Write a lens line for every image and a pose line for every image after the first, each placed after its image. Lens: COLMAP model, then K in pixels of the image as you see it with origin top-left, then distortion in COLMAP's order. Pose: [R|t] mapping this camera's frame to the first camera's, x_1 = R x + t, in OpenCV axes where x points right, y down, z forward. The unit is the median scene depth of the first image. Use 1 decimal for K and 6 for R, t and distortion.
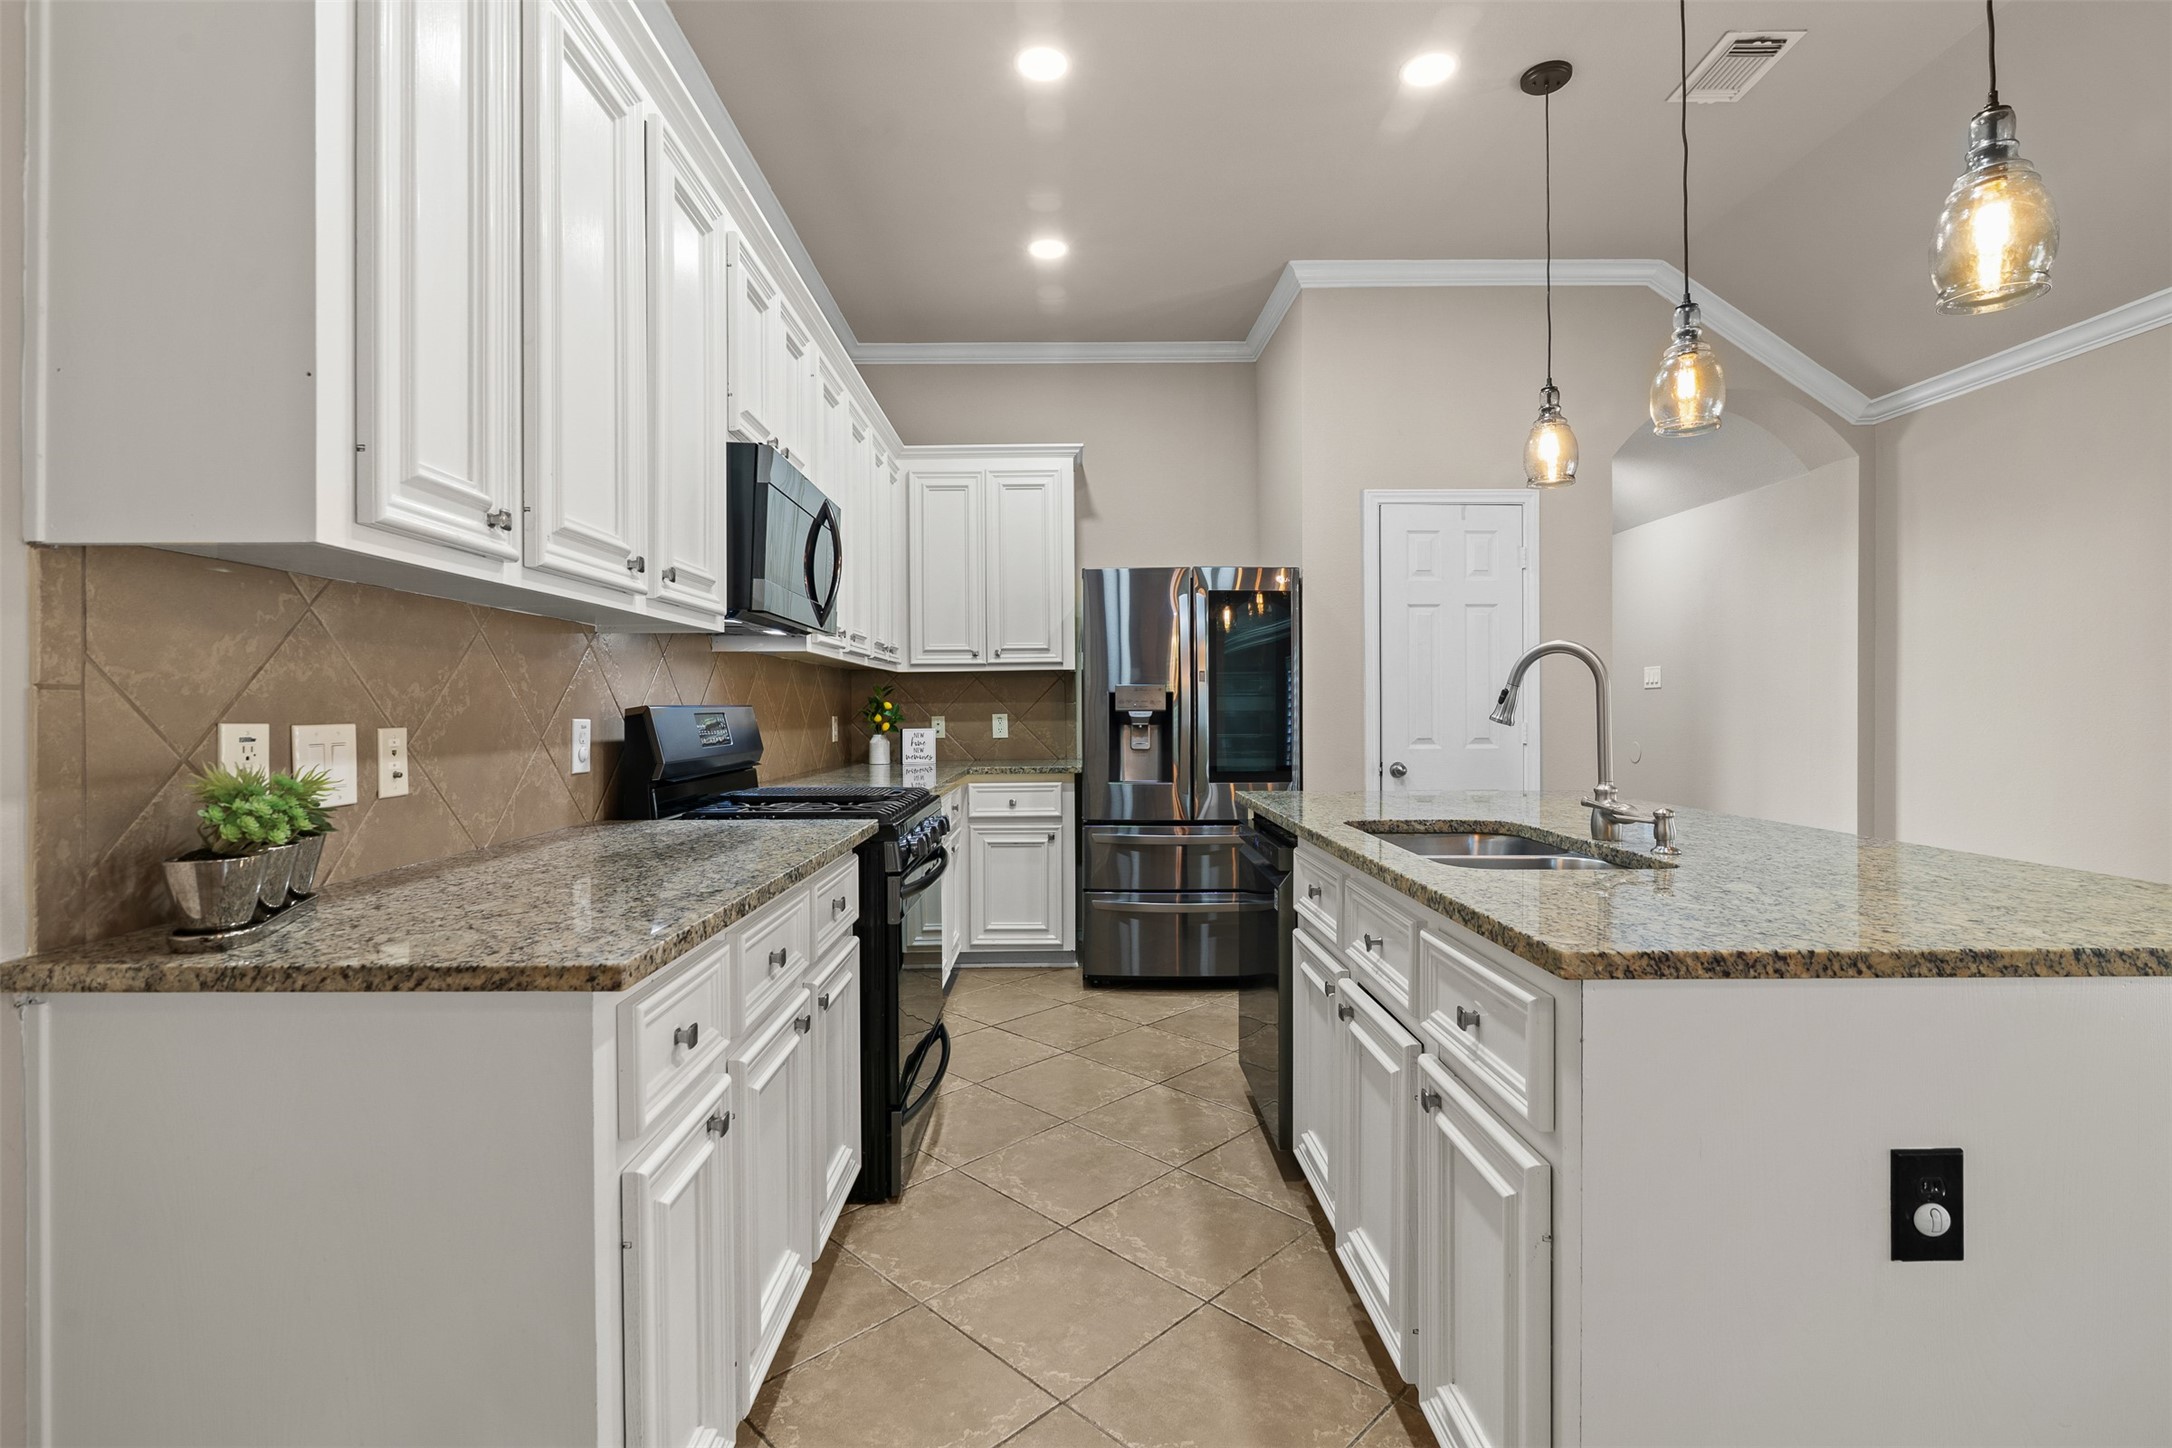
lens RADIAL K [[1010.2, 0, 1077.4], [0, 1010.2, 711.5], [0, 0, 1]] dist [-0.011641, -0.000090]
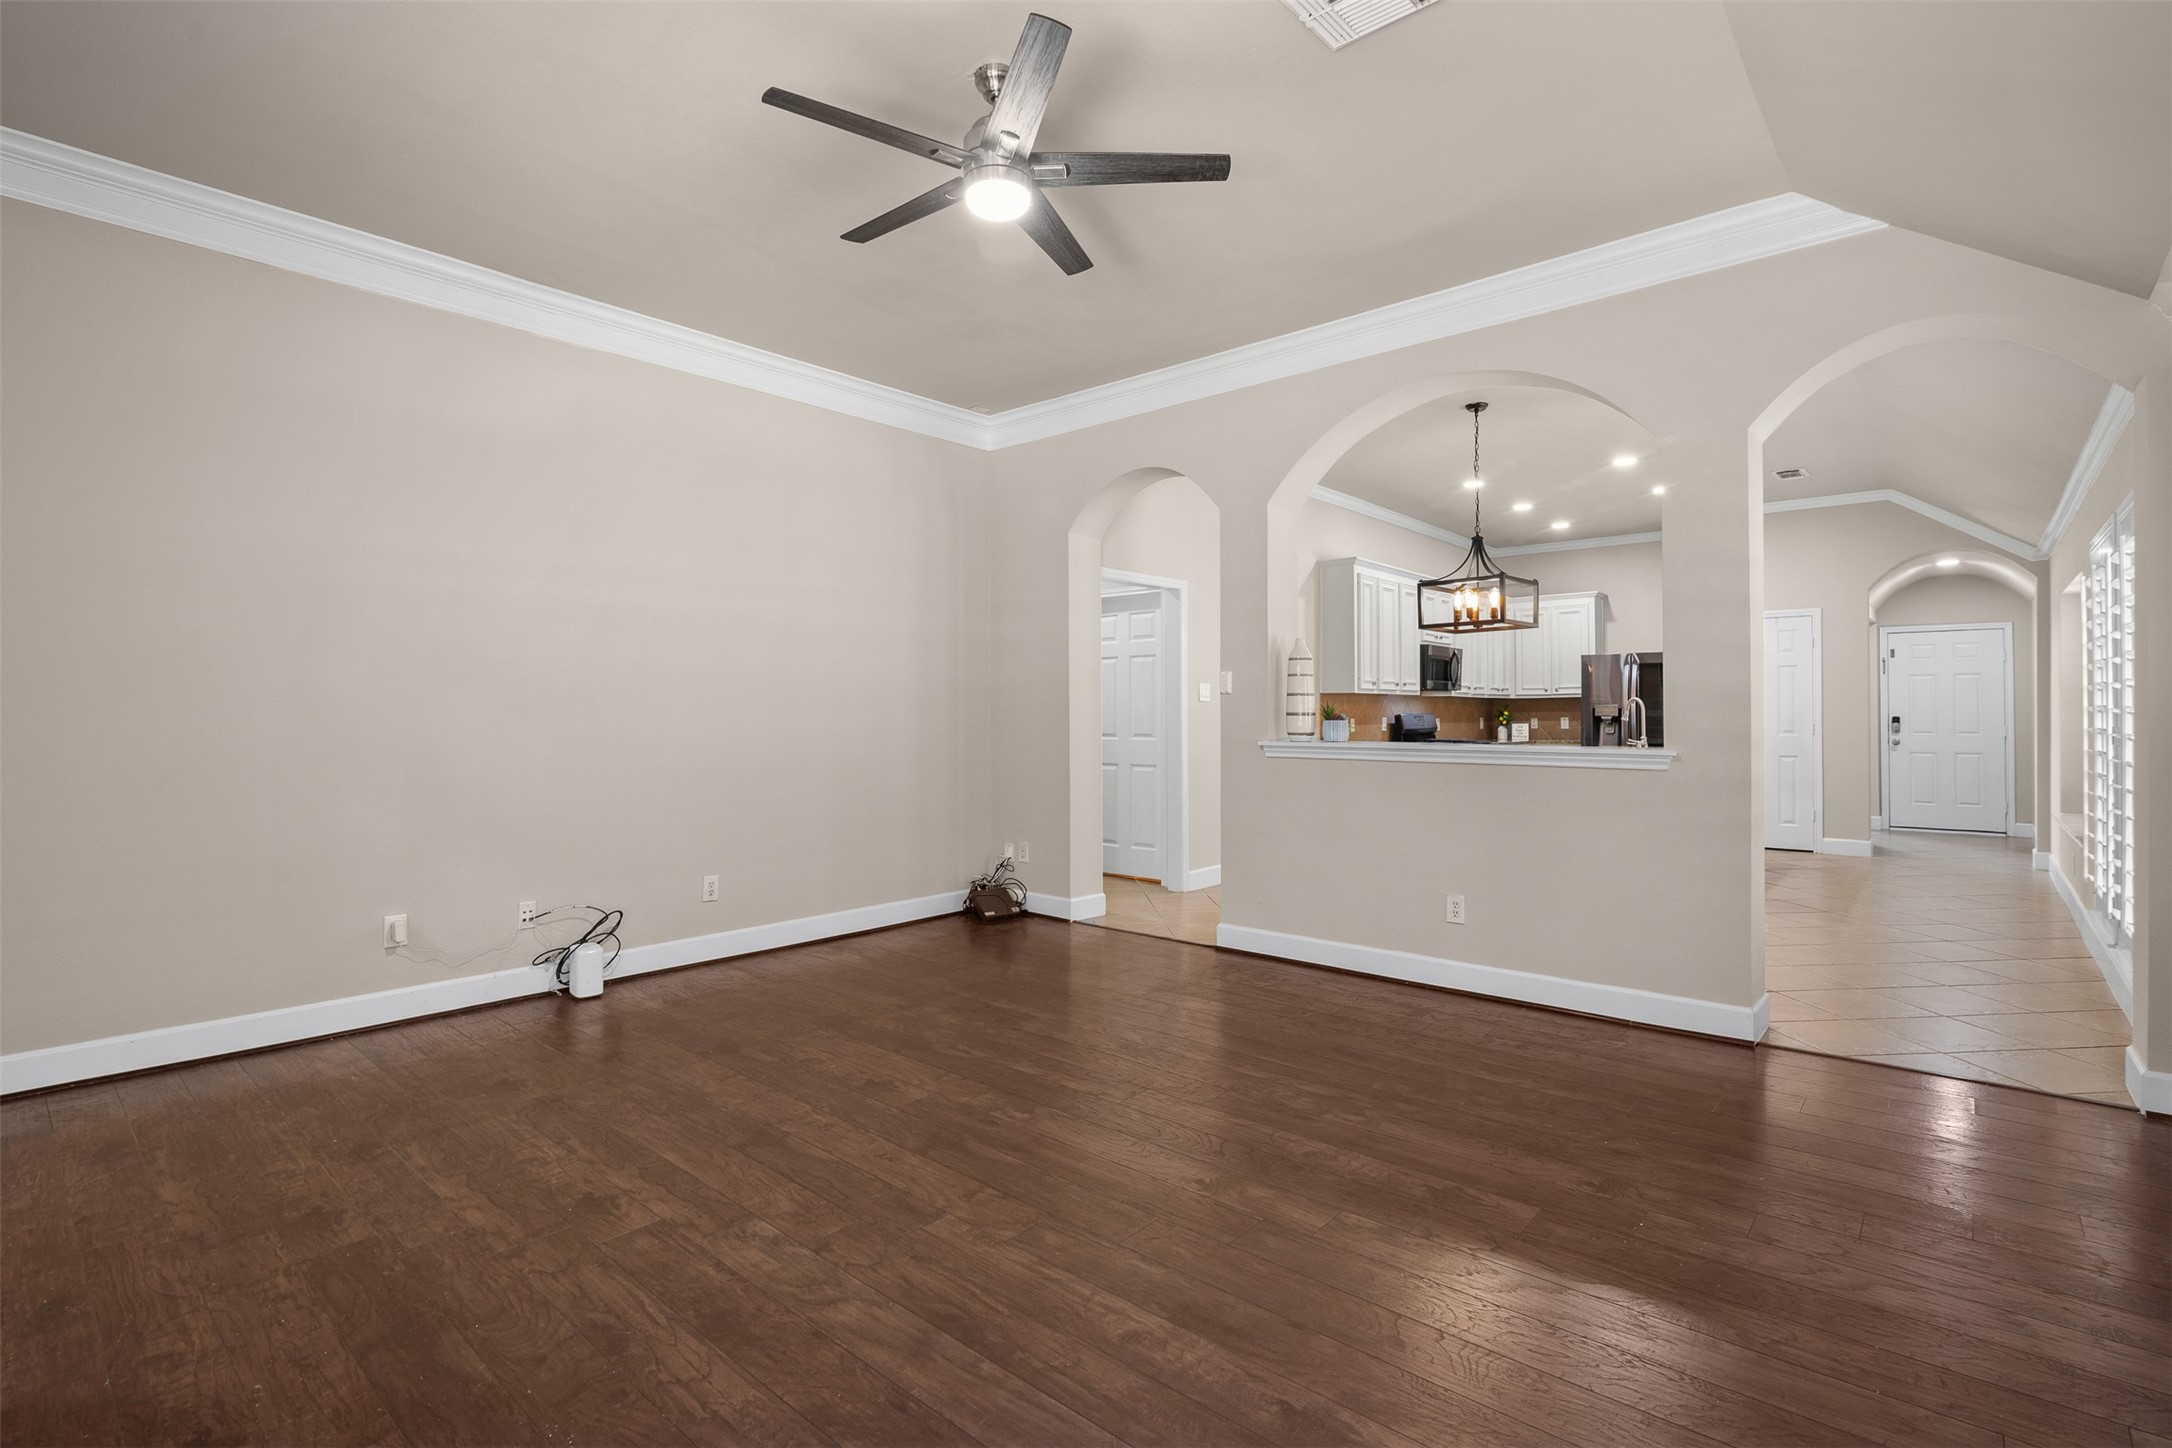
lens RADIAL K [[1000.7, 0, 1090.3], [0, 1000.7, 707.1], [0, 0, 1]] dist [-0.015799, 0.000246]
pose [[0.752715, -0.000727, -0.658346, 0.685105], [-0.004133, 0.999974, -0.005830, -0.003446], [0.658333, 0.007109, 0.752693, -1.522118]]
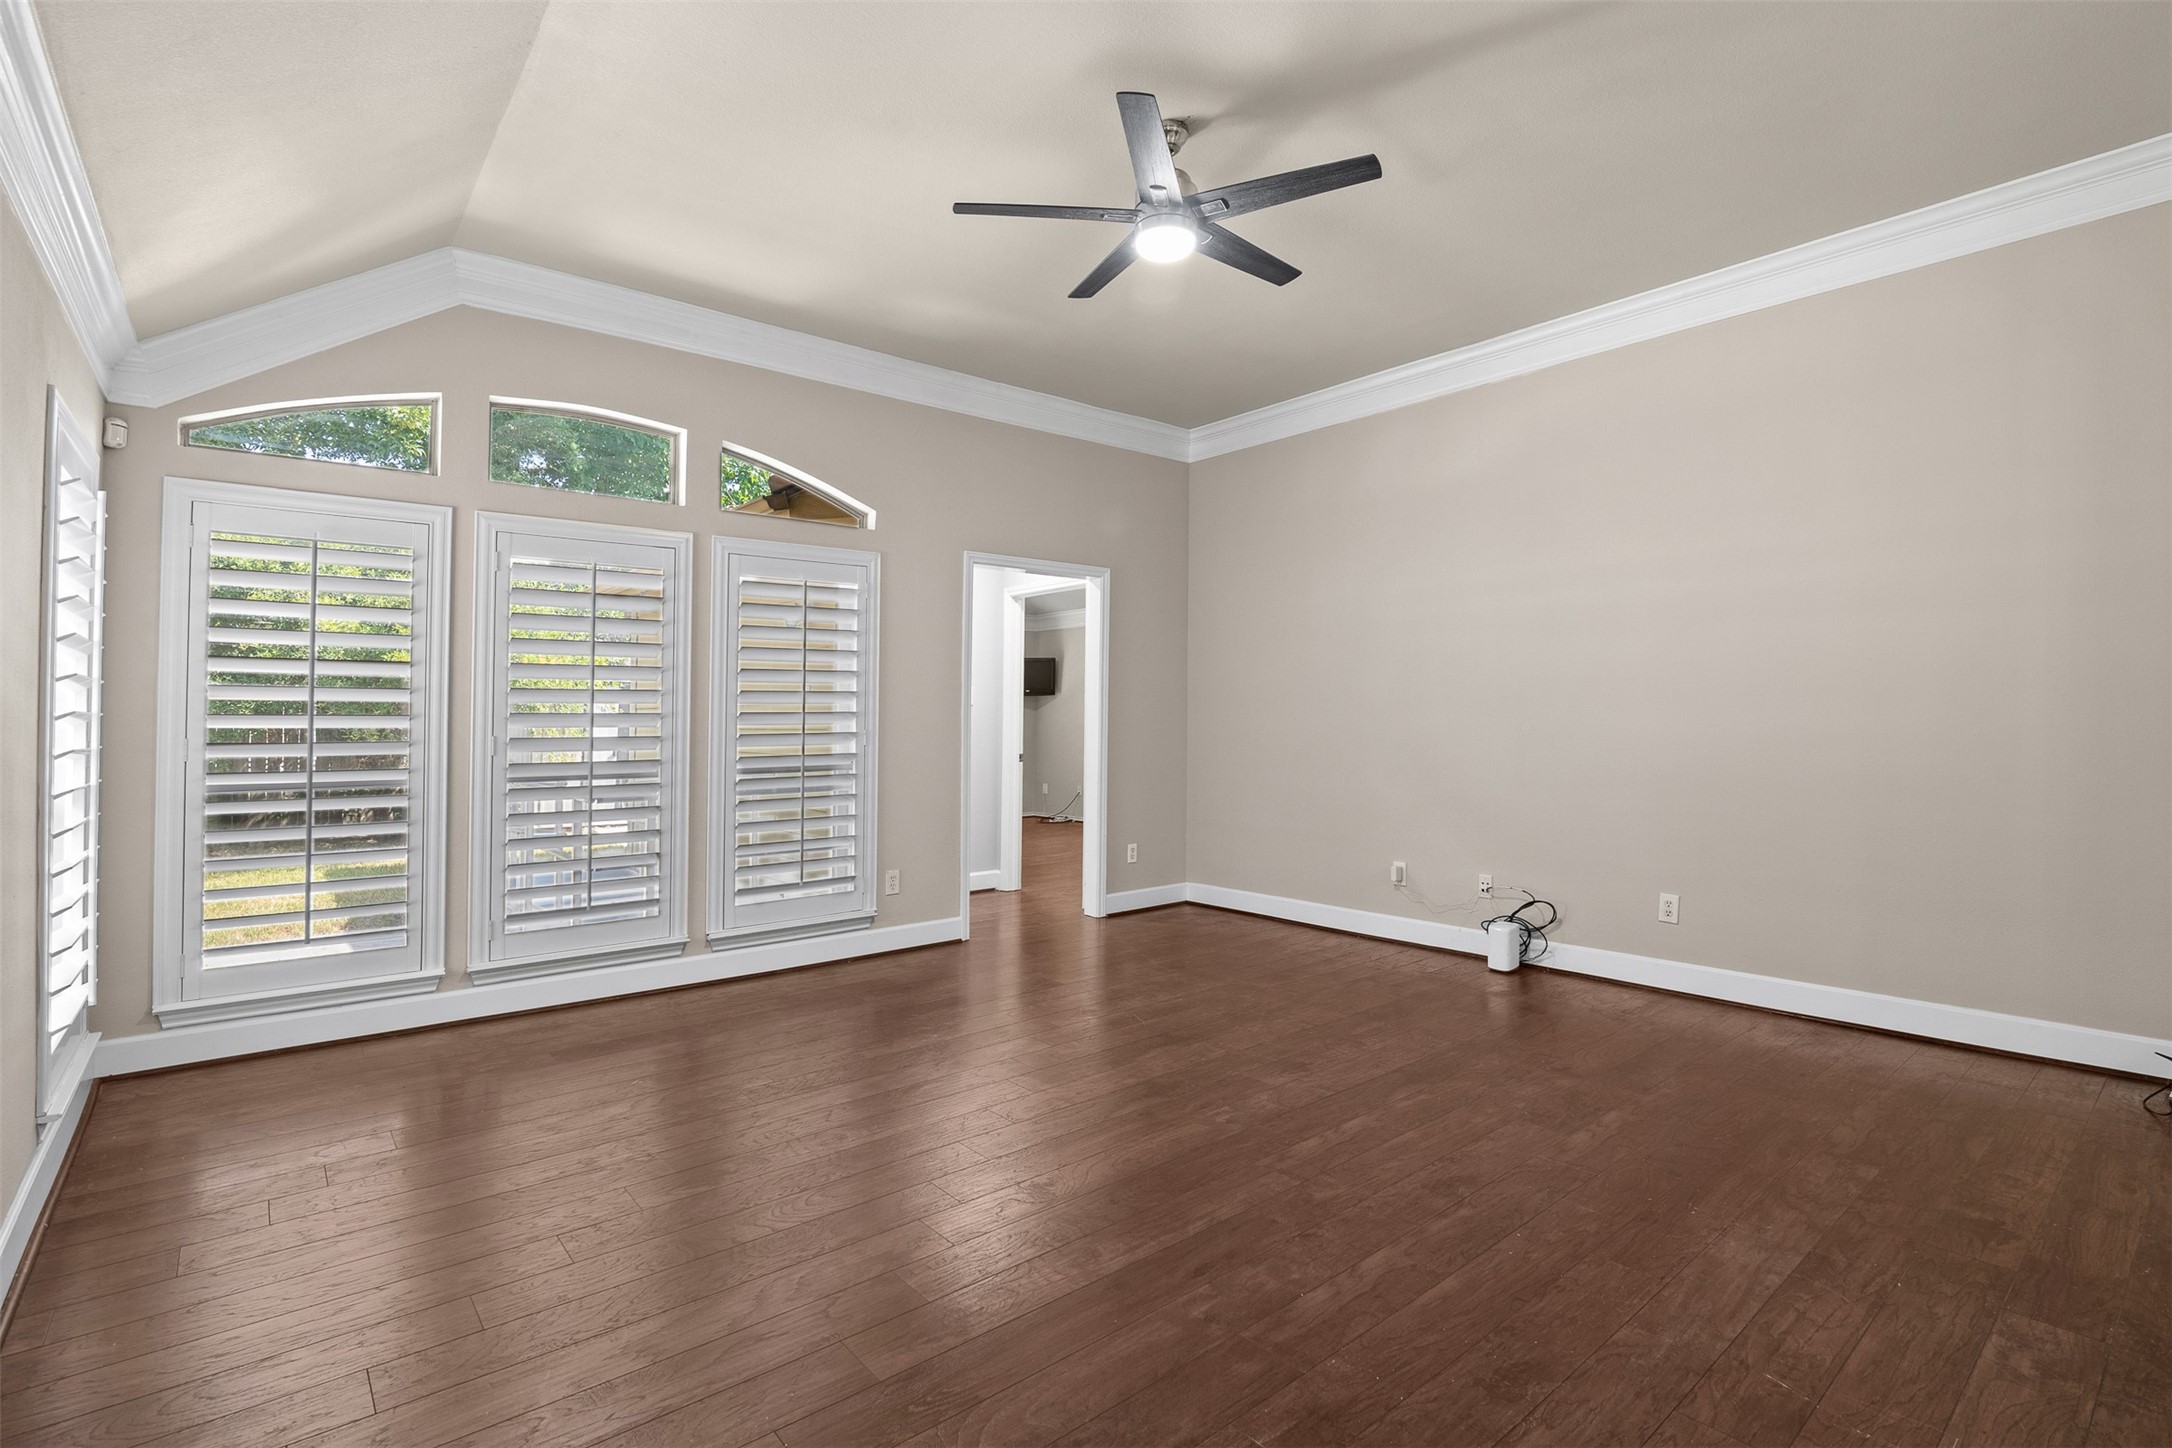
lens RADIAL K [[1028.9, 0, 1102.8], [0, 1028.9, 689.6], [0, 0, 1]] dist [-0.000736, 0.000312]
pose [[-0.760117, -0.010067, -0.649708, 0.715988], [0.008036, 0.999658, -0.024891, -0.000330], [0.649736, -0.024141, -0.759776, -0.513622]]
